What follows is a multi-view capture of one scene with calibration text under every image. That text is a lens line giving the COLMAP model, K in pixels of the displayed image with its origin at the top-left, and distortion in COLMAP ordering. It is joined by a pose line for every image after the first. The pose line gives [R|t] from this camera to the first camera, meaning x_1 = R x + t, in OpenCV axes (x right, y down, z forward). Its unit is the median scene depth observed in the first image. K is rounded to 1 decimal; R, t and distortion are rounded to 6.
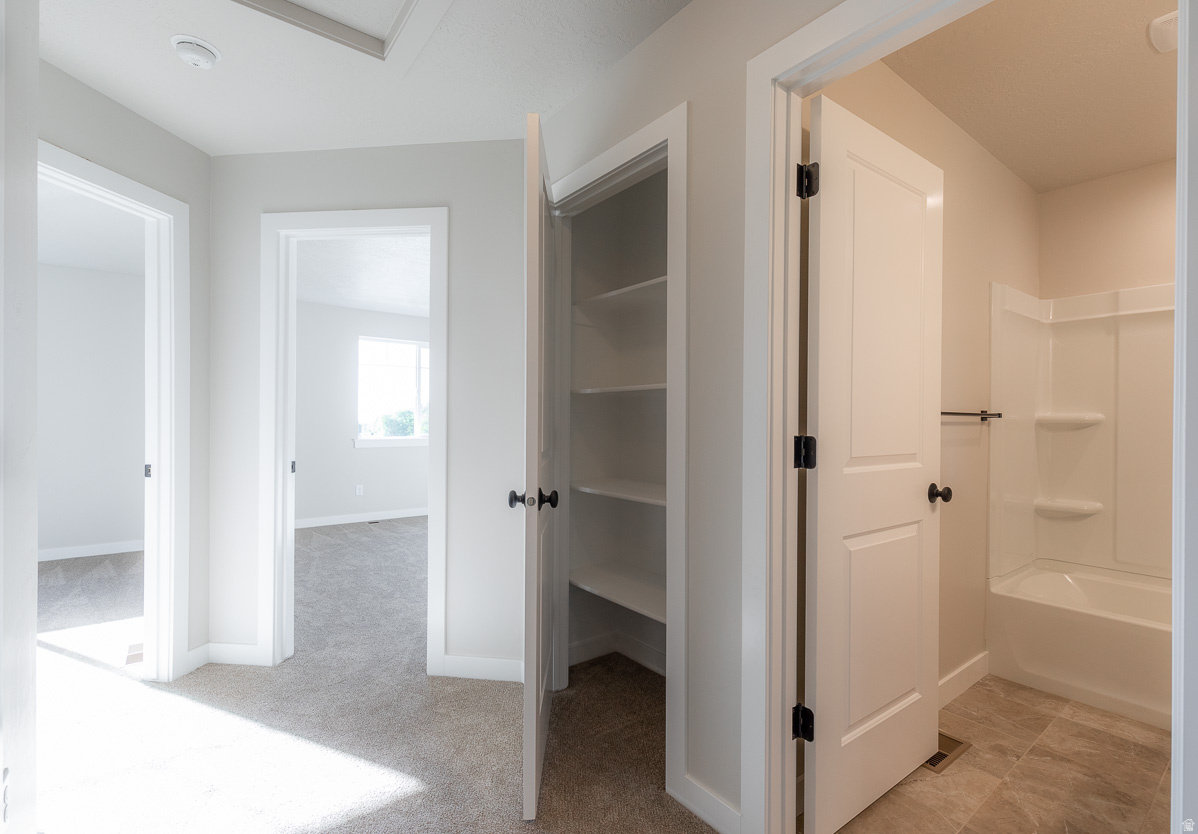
lens RADIAL K [[562.9, 0, 602.1], [0, 562.9, 421.7], [0, 0, 1]] dist [0.005078, 0.000368]
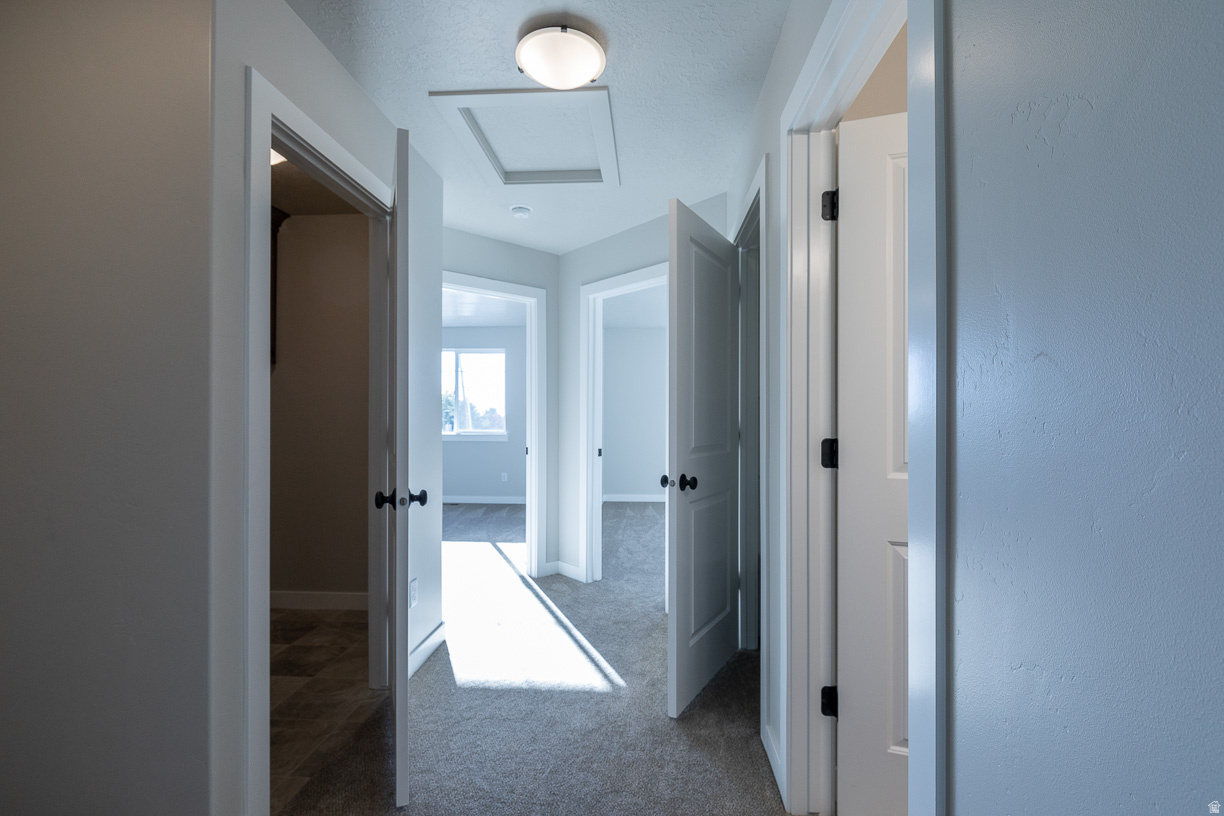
lens RADIAL K [[540.7, 0, 608.9], [0, 540.7, 413.8], [0, 0, 1]] dist [0.000772, -0.000205]
pose [[0.741409, -0.007603, -0.671010, 0.459947], [0.002015, 0.999957, -0.009104, -0.008853], [0.671050, 0.005398, 0.741392, -0.039889]]
